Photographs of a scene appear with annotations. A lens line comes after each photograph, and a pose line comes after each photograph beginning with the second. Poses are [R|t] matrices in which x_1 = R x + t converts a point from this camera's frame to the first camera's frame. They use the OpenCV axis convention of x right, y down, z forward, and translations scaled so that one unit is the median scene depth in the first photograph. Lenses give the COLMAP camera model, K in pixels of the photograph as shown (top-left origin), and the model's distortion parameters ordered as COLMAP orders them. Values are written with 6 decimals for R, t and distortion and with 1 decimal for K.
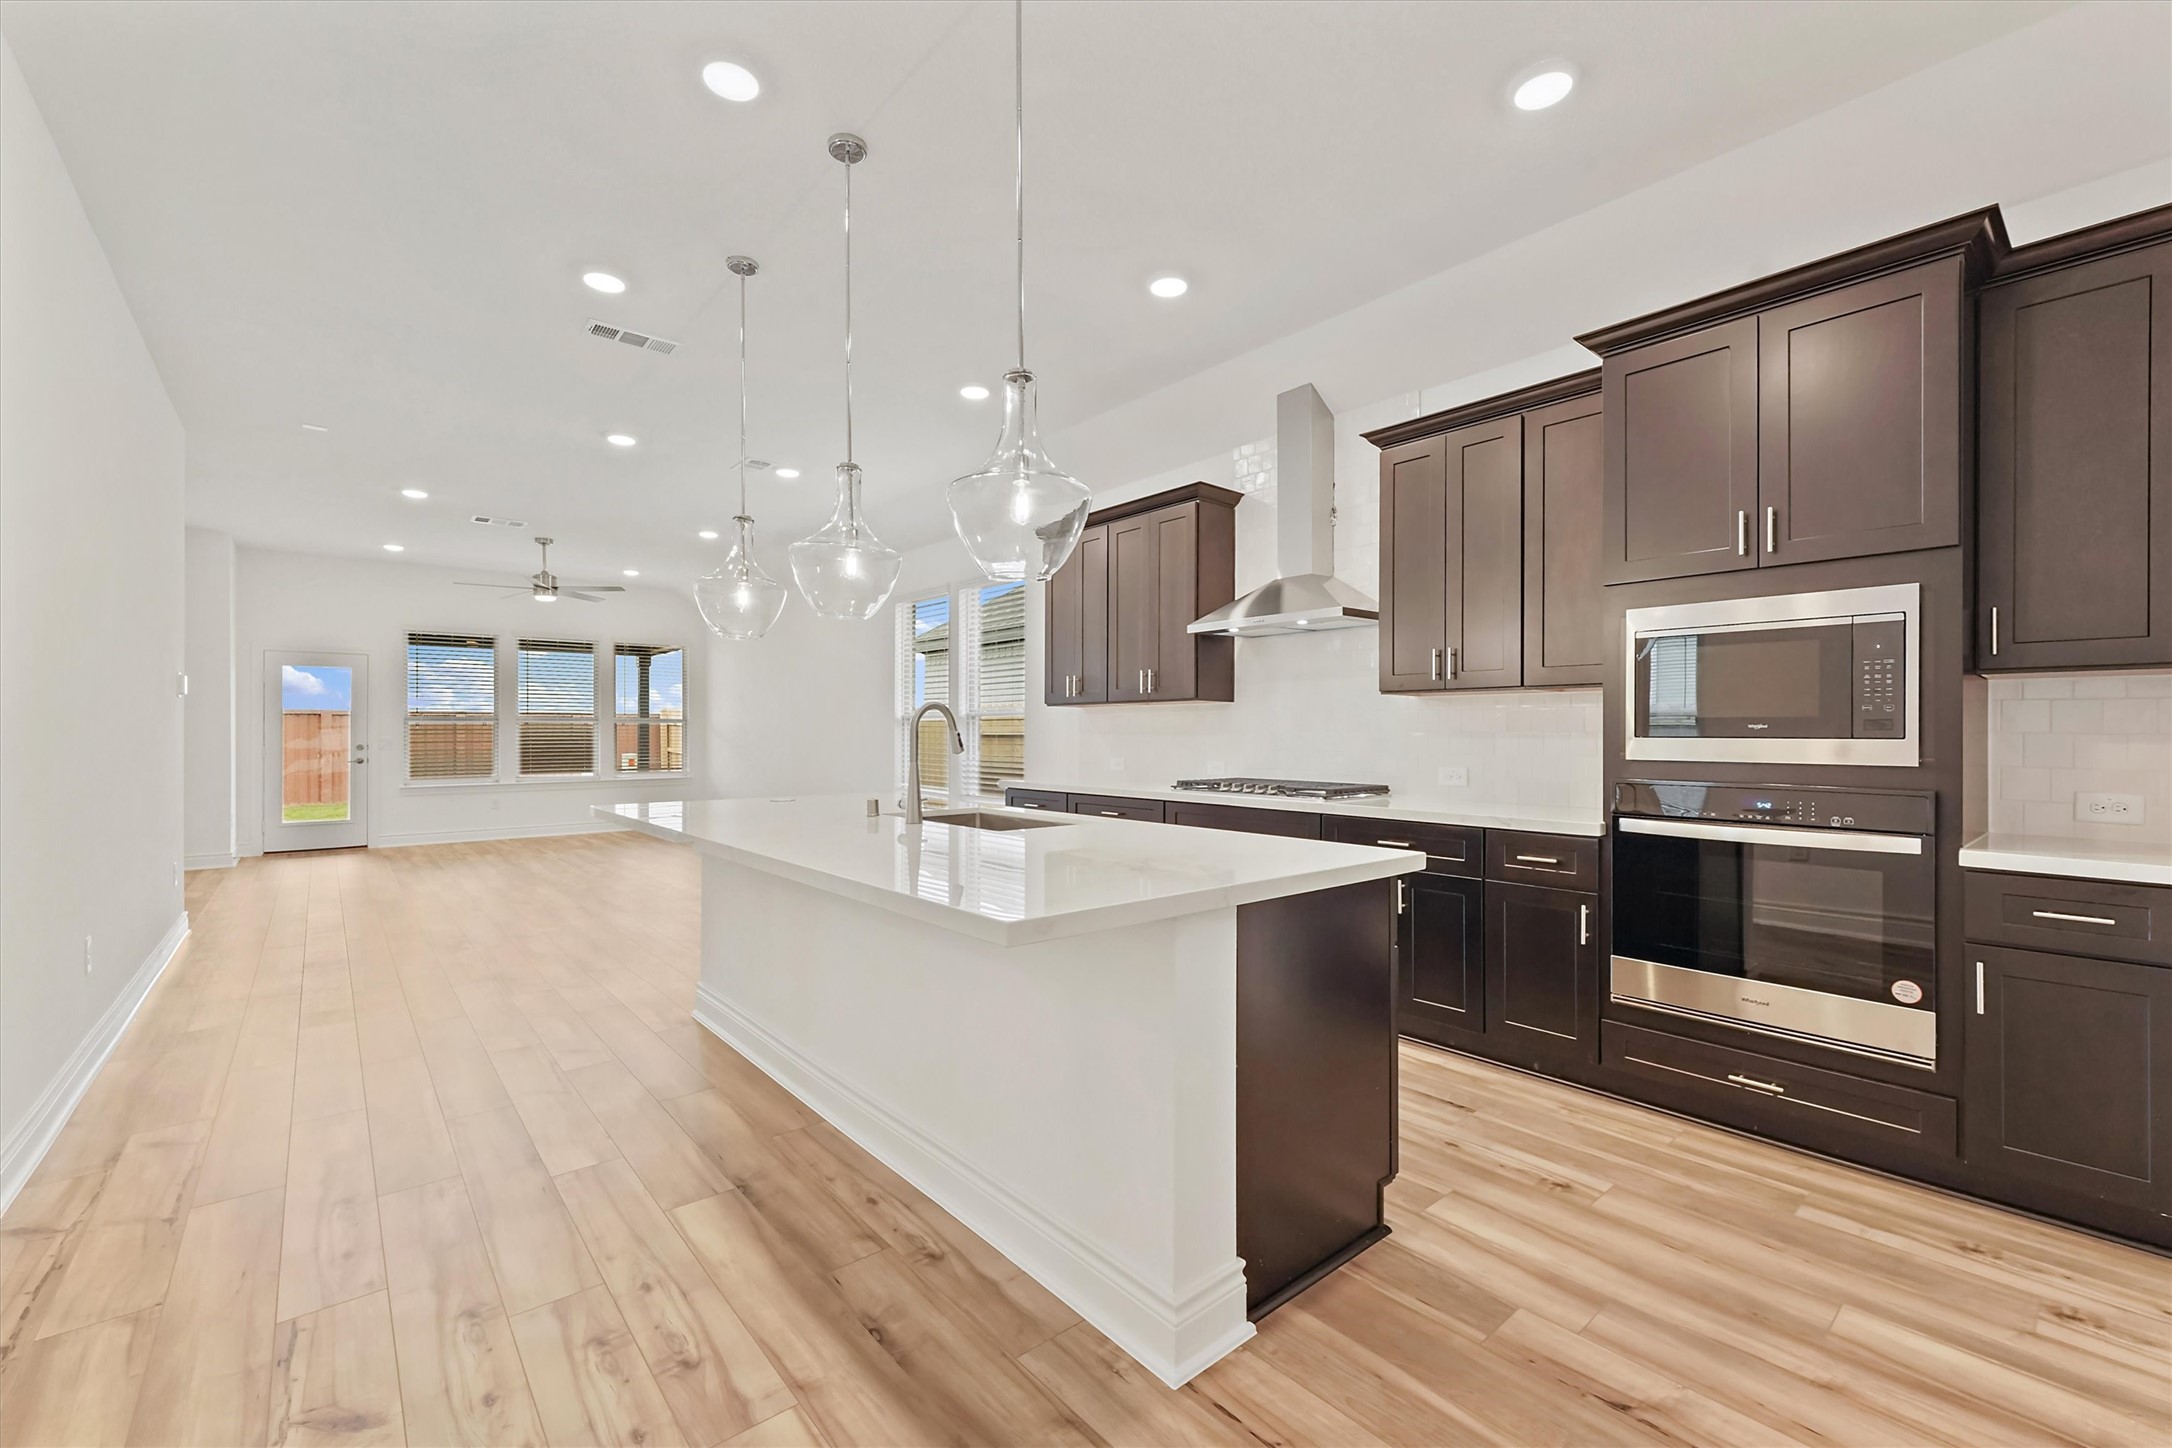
lens RADIAL K [[889.7, 0, 1084.6], [0, 889.7, 723.4], [0, 0, 1]] dist [0.013629, -0.004214]
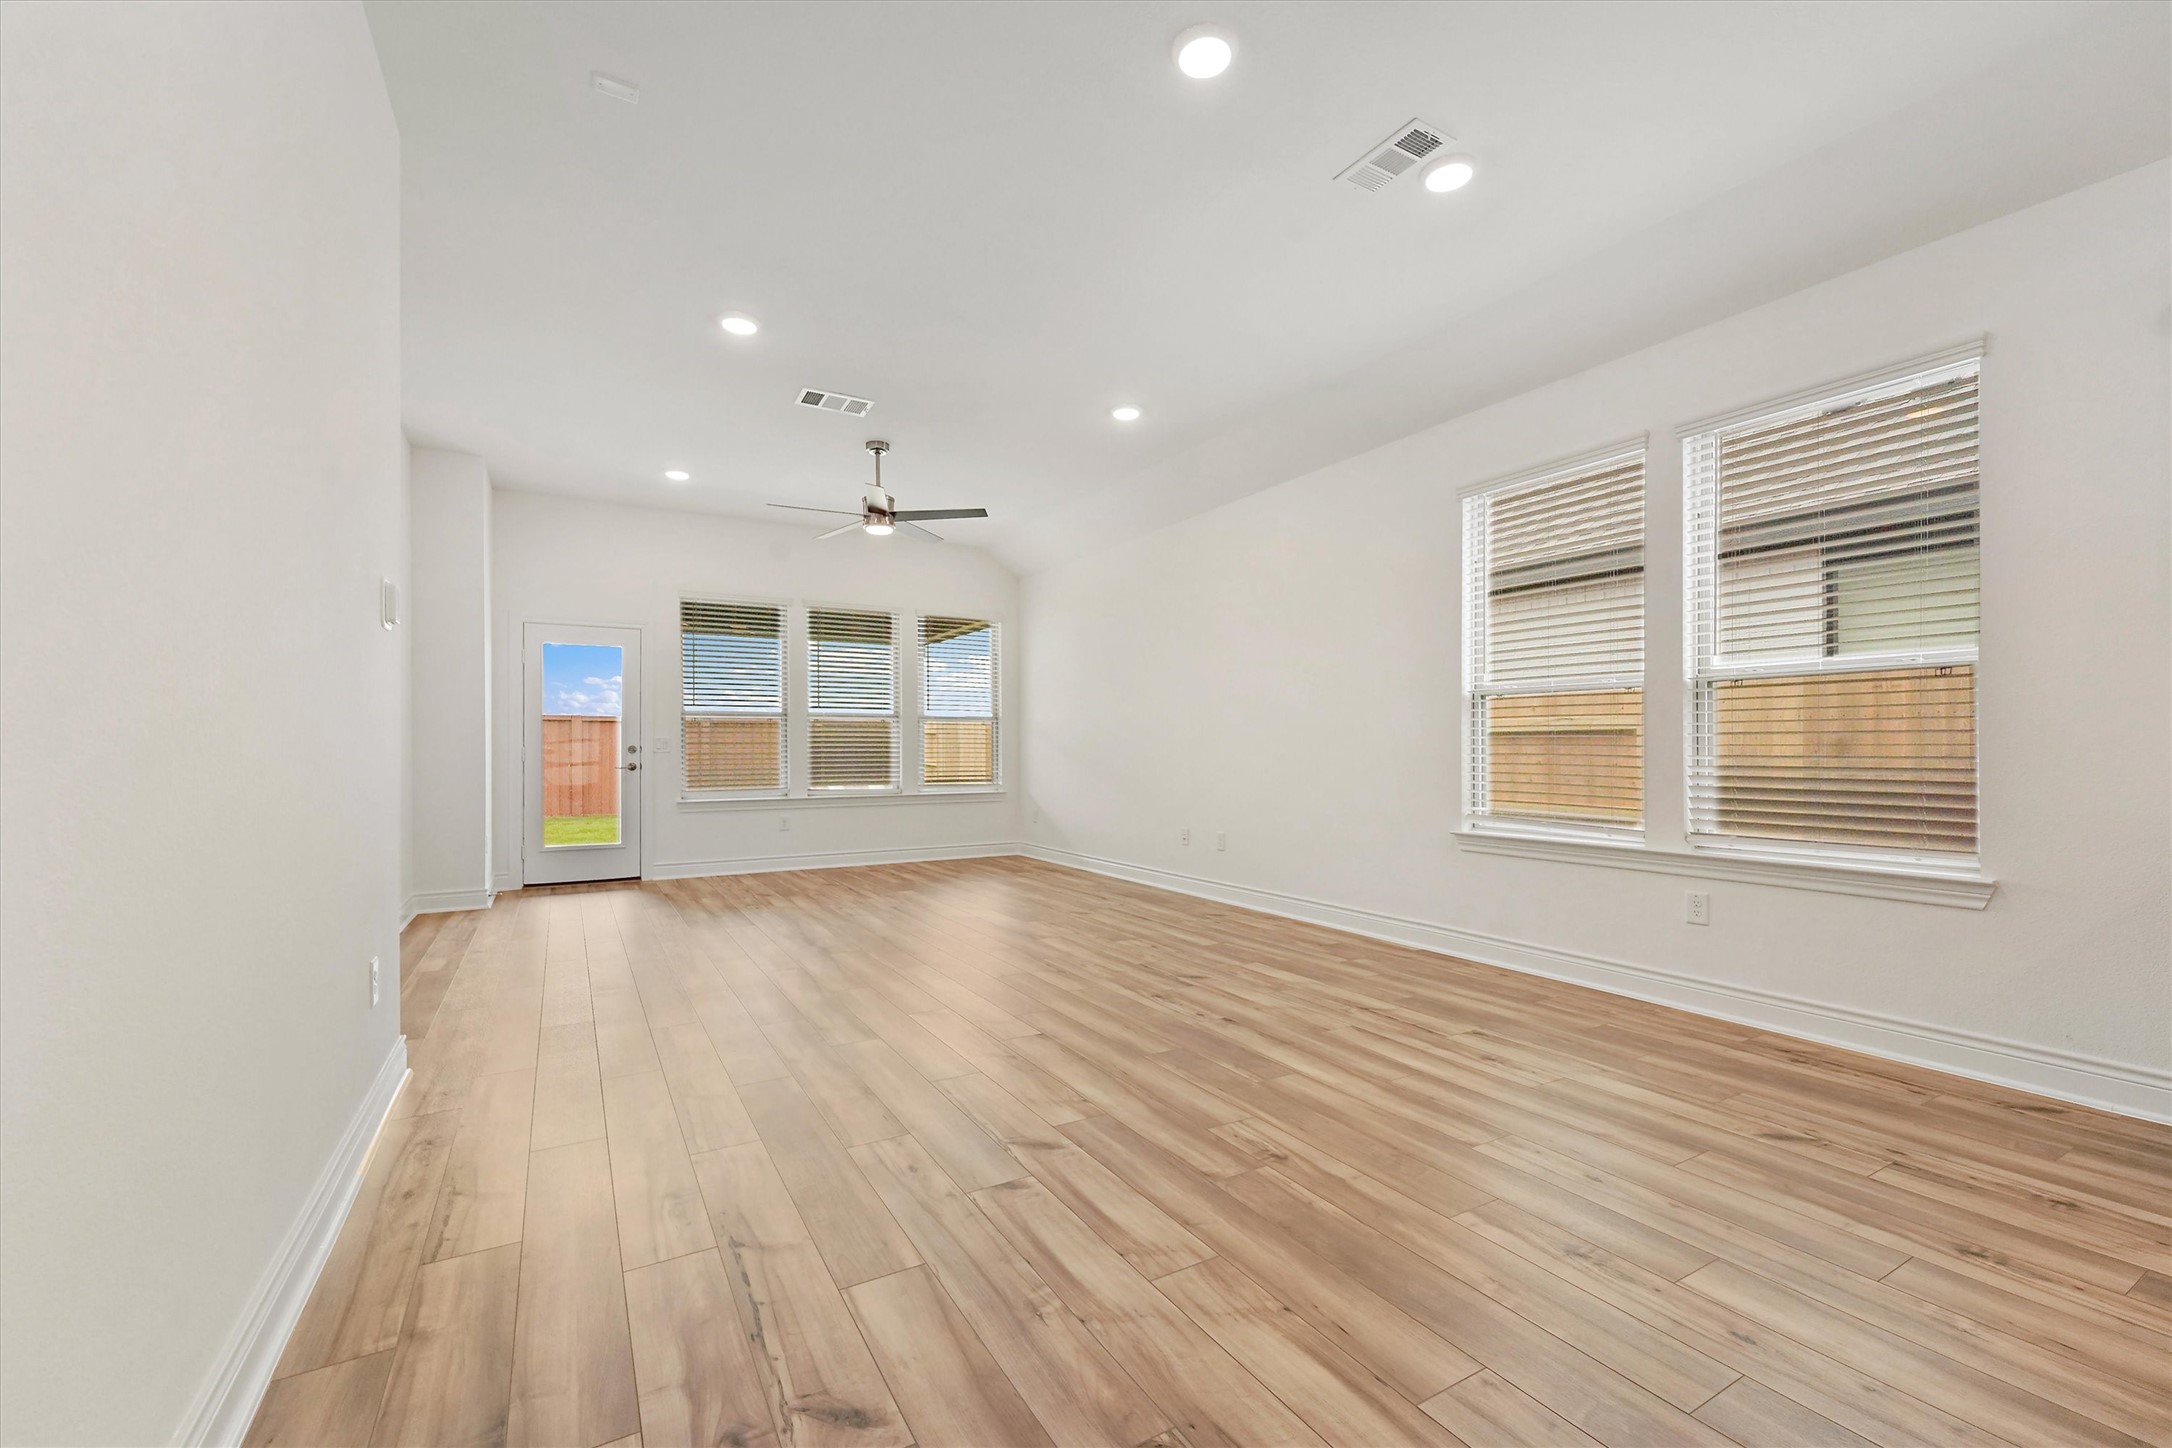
lens RADIAL K [[889.7, 0, 1071.1], [0, 889.7, 739.6], [0, 0, 1]] dist [0.013629, -0.004214]
pose [[0.982863, 0.000782, -0.184334, -0.339747], [-0.001815, 0.999984, -0.005435, 0.025354], [0.184327, 0.005676, 0.982849, 0.362669]]
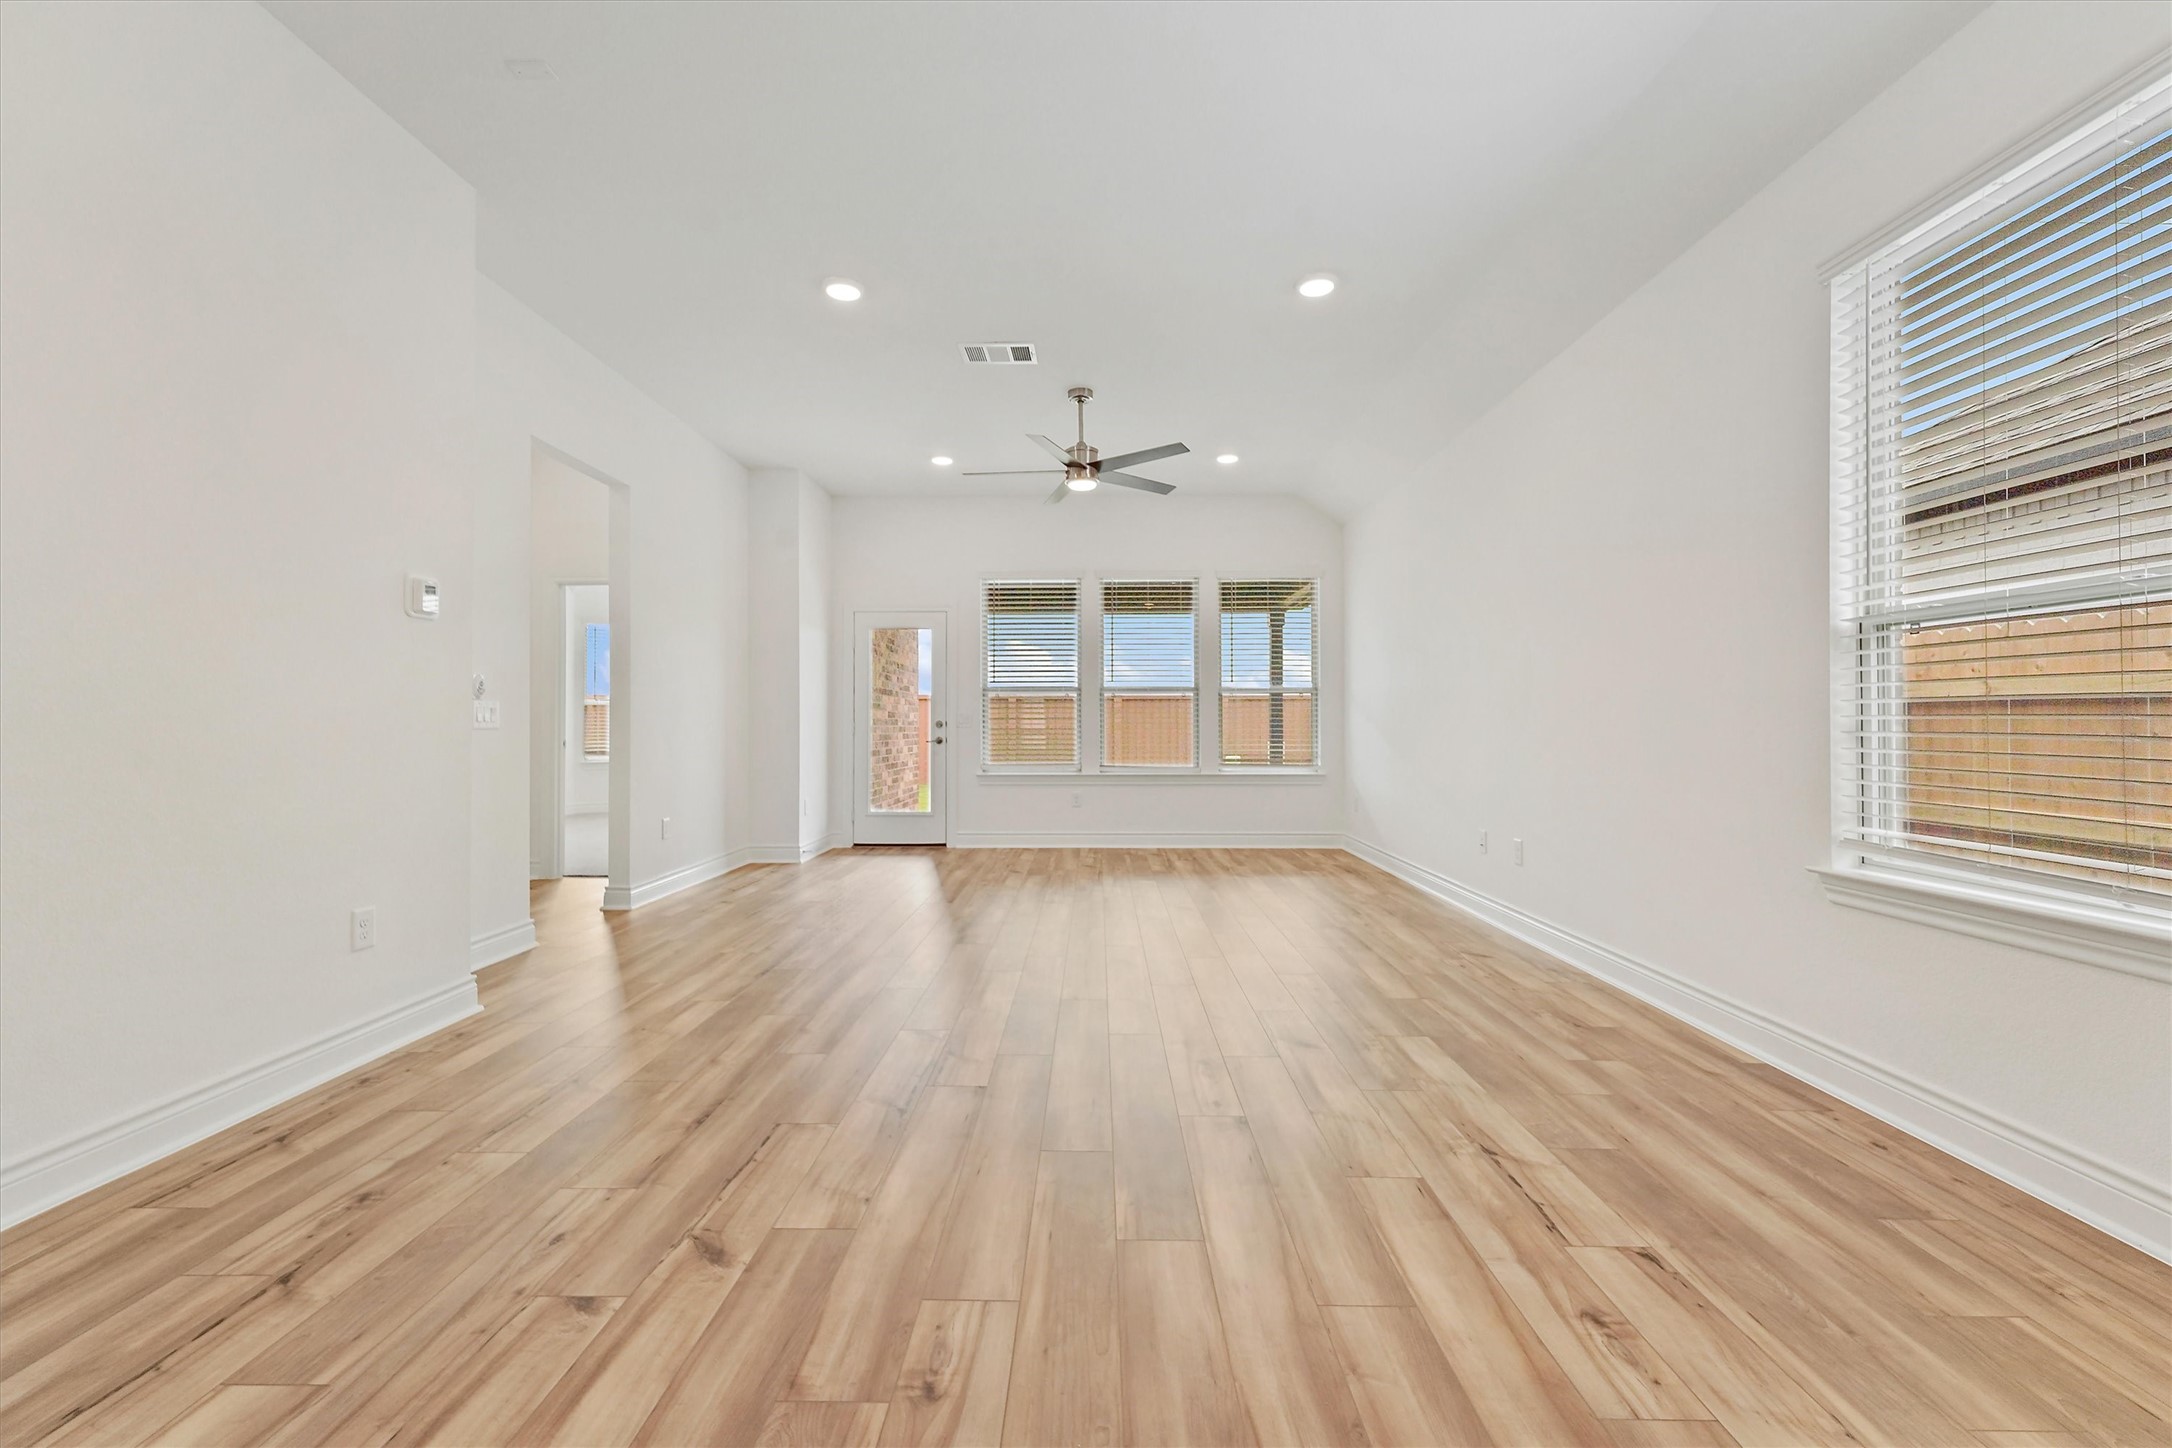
lens RADIAL K [[889.7, 0, 1084.1], [0, 889.7, 717.2], [0, 0, 1]] dist [0.013629, -0.004214]
pose [[0.748479, -0.003256, -0.663150, -0.191077], [0.001613, 0.999994, -0.003090, 0.026280], [0.663156, 0.001243, 0.748480, 0.542316]]
